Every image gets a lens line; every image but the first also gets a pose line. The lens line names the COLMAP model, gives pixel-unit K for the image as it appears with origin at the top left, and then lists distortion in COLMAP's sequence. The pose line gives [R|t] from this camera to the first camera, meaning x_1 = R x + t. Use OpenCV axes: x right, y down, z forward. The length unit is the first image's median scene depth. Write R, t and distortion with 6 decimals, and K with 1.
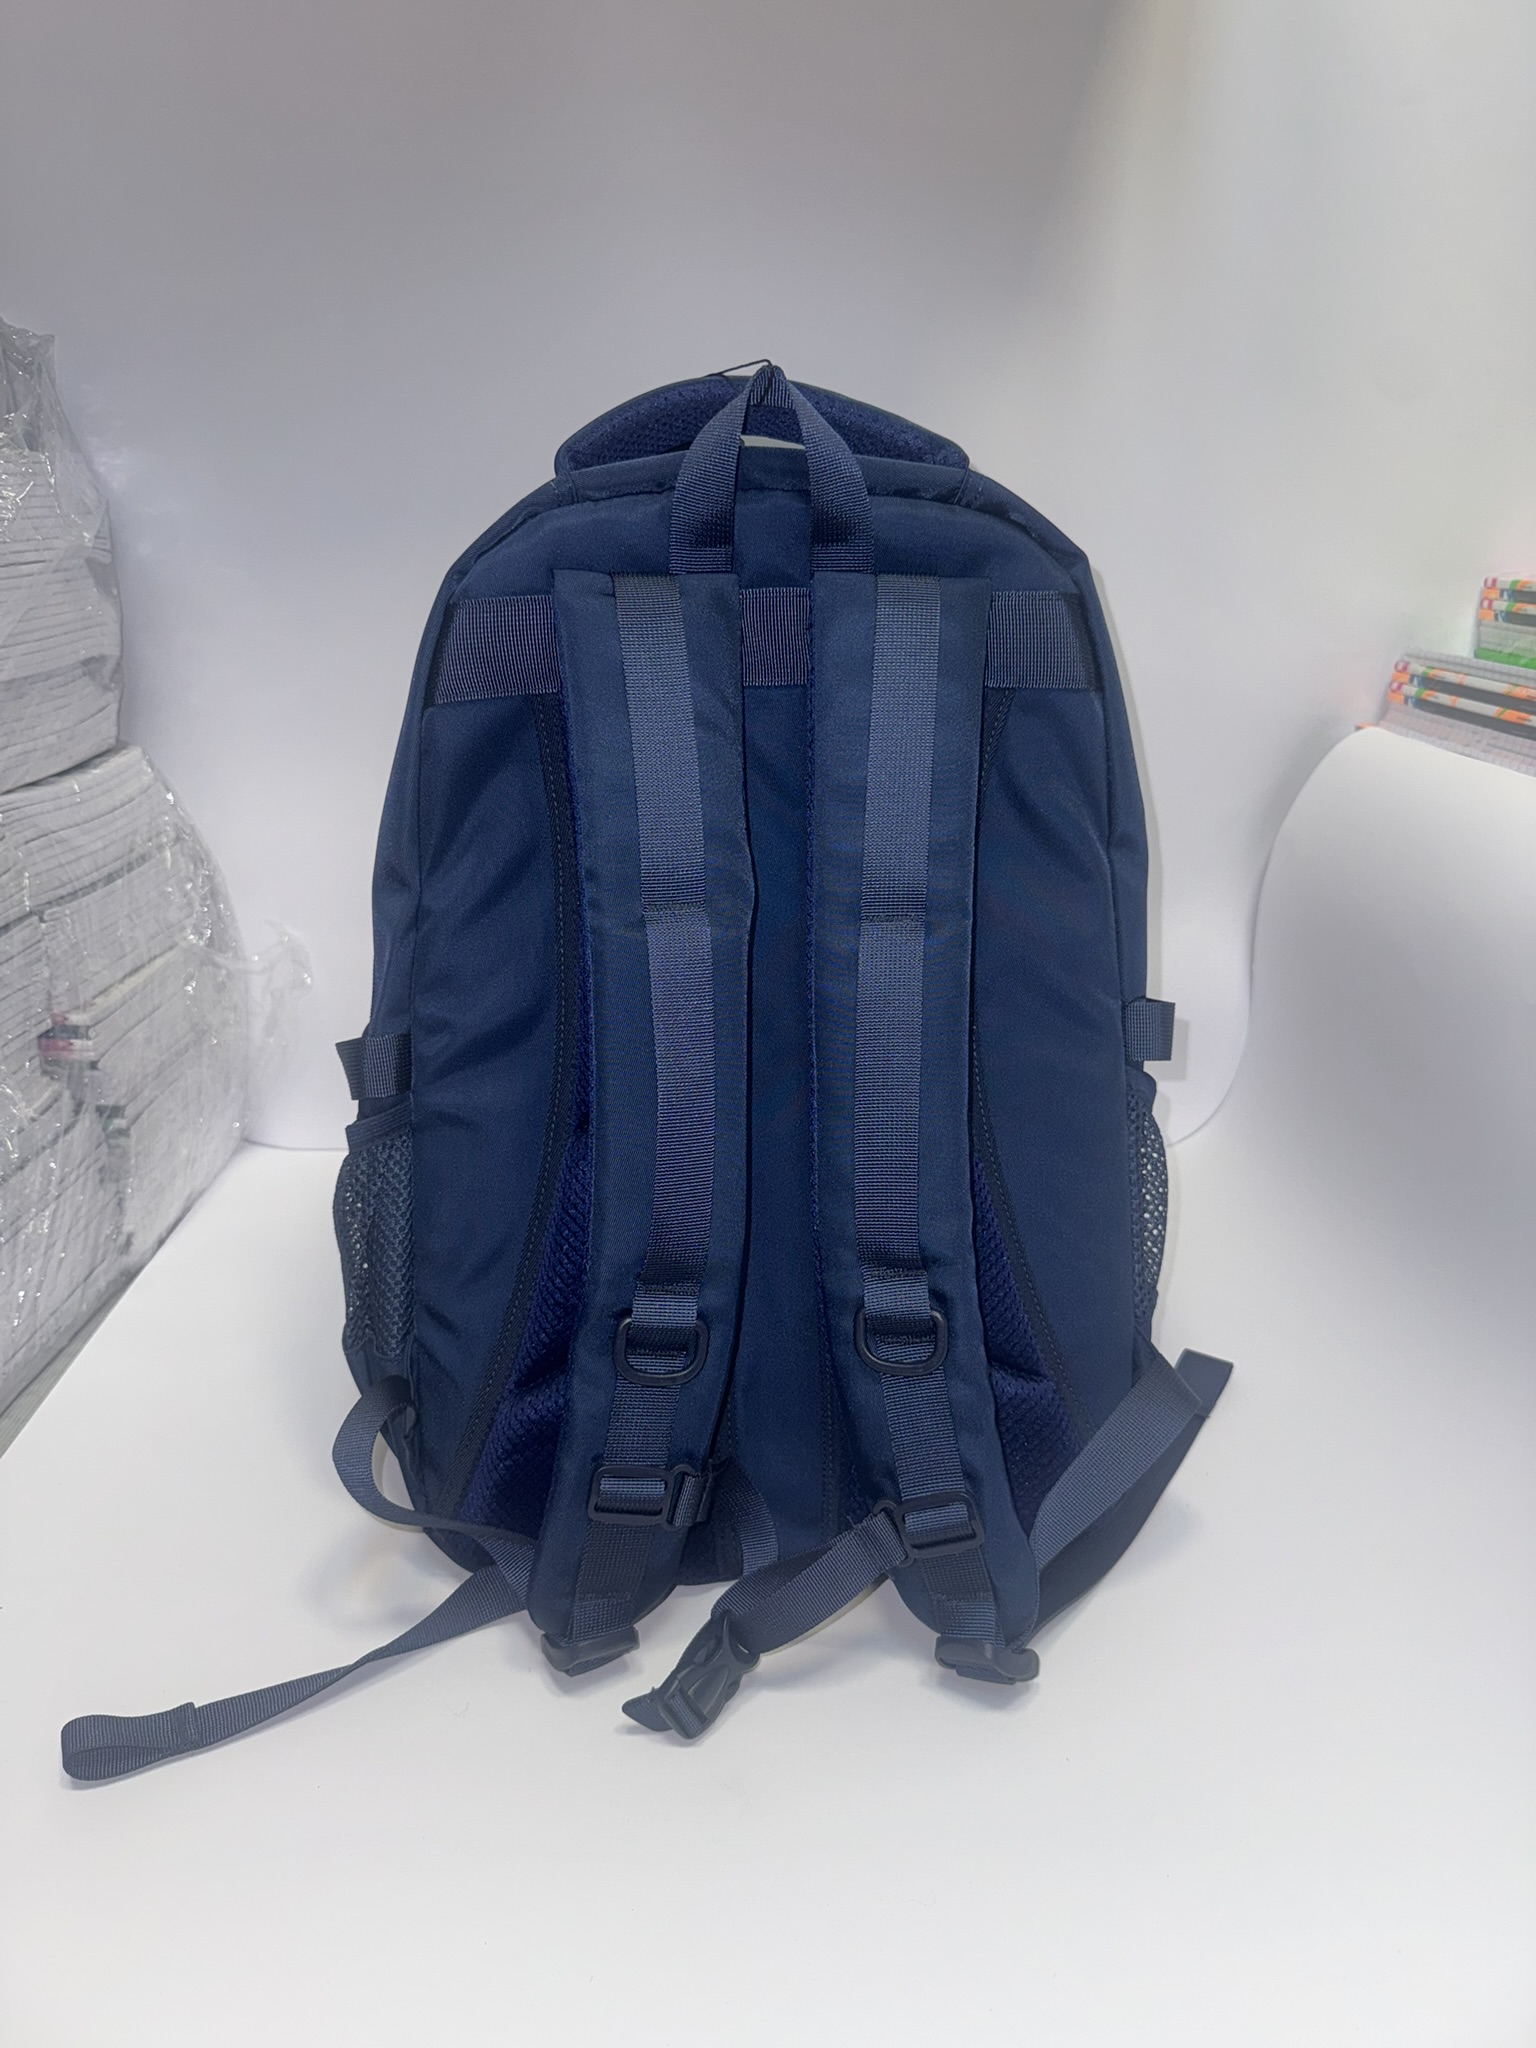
lens RADIAL K [[1476.3, 0, 775.3], [0, 1476.3, 1042.6], [0, 0, 1]] dist [-0.040856, 0.013317]
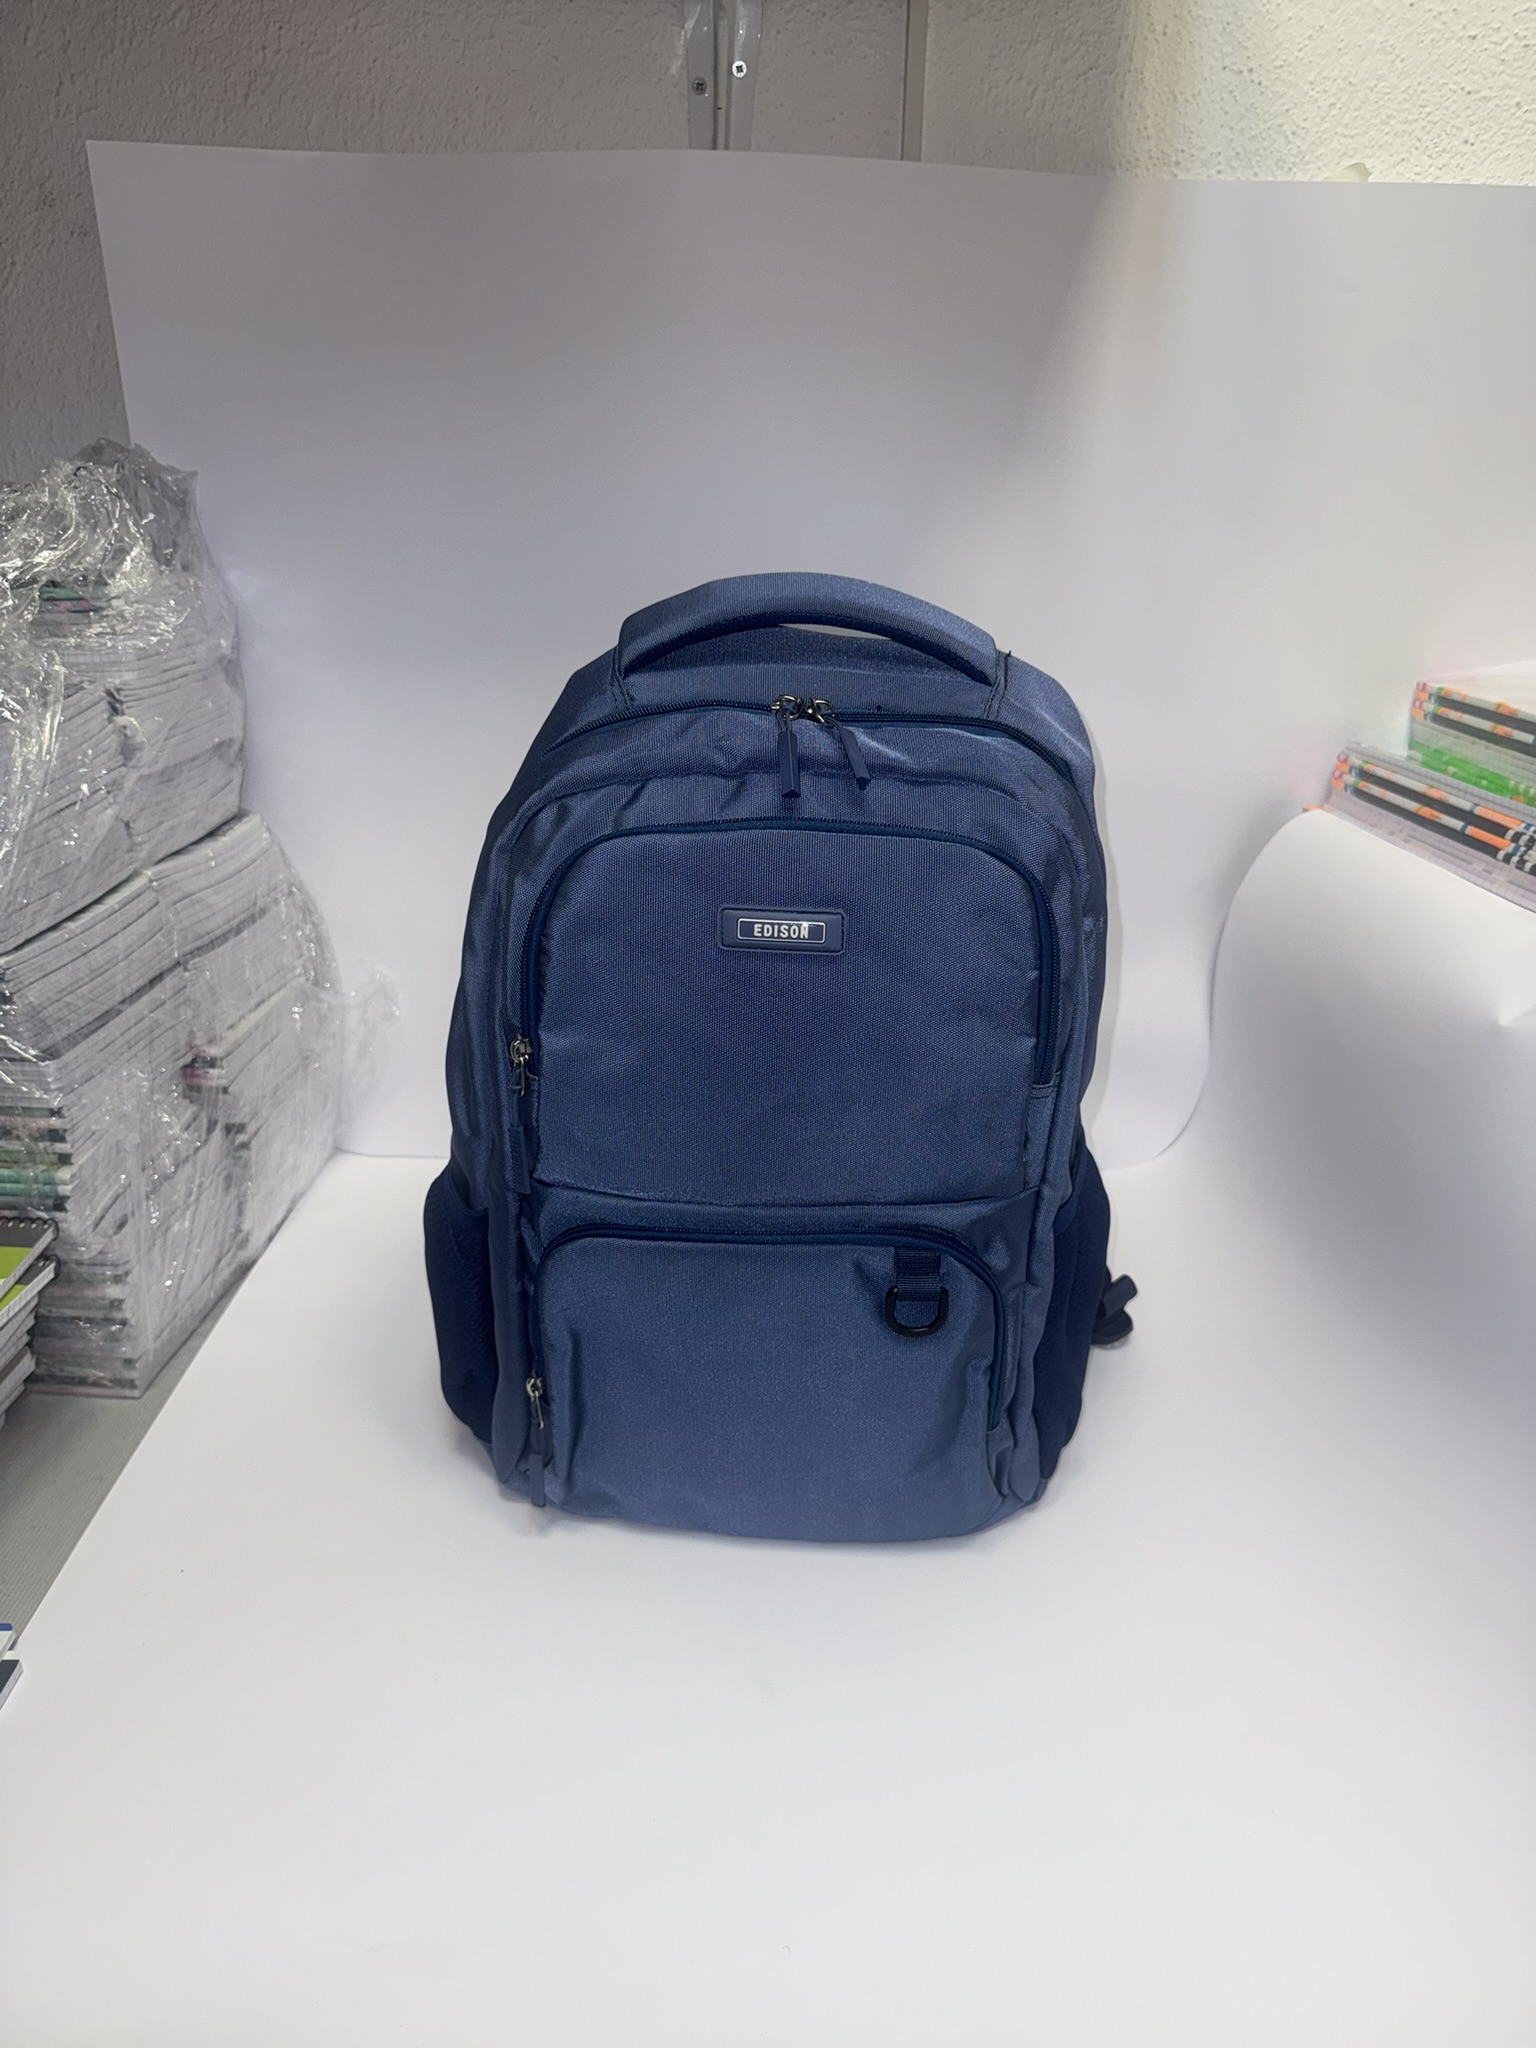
lens RADIAL K [[1476.3, 0, 784.6], [0, 1476.3, 1025.6], [0, 0, 1]] dist [-0.040856, 0.013317]
pose [[0.999890, 0.014453, -0.003252, -0.008796], [-0.014450, 0.999895, 0.000936, -0.041850], [0.003265, -0.000889, 0.999994, -0.175973]]
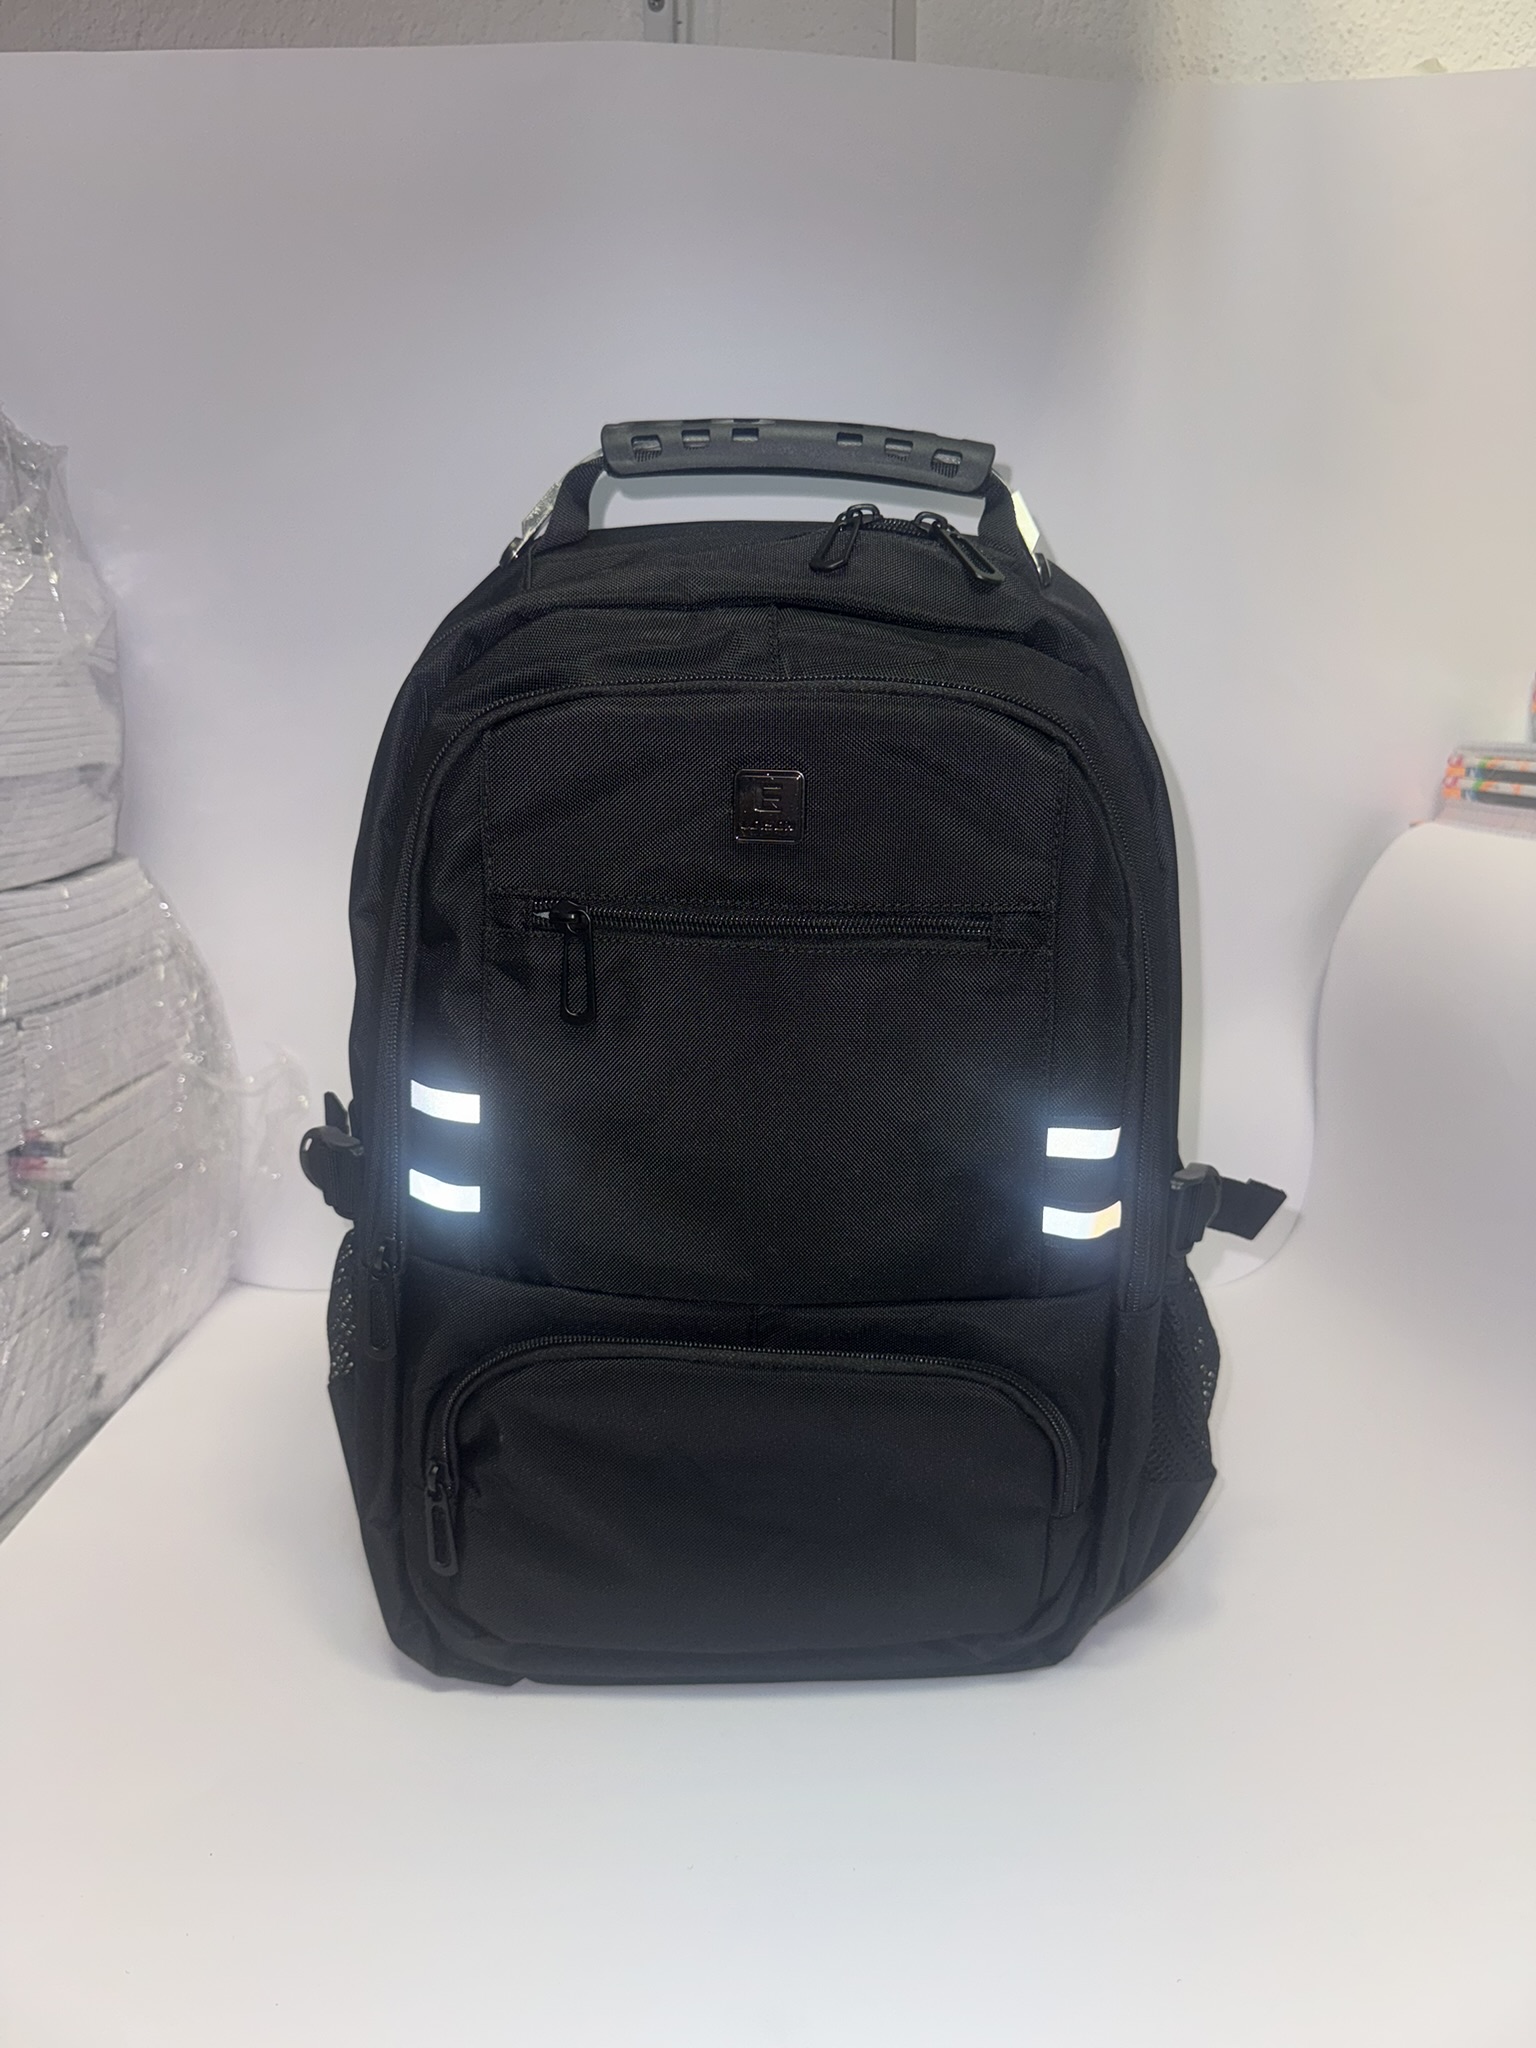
lens RADIAL K [[1476.3, 0, 765.7], [0, 1476.3, 1027.8], [0, 0, 1]] dist [-0.040856, 0.013317]
pose [[0.999727, -0.011575, -0.020305, -0.004000], [0.008730, 0.990809, -0.134987, 0.042483], [0.021681, 0.134773, 0.990639, 0.074700]]
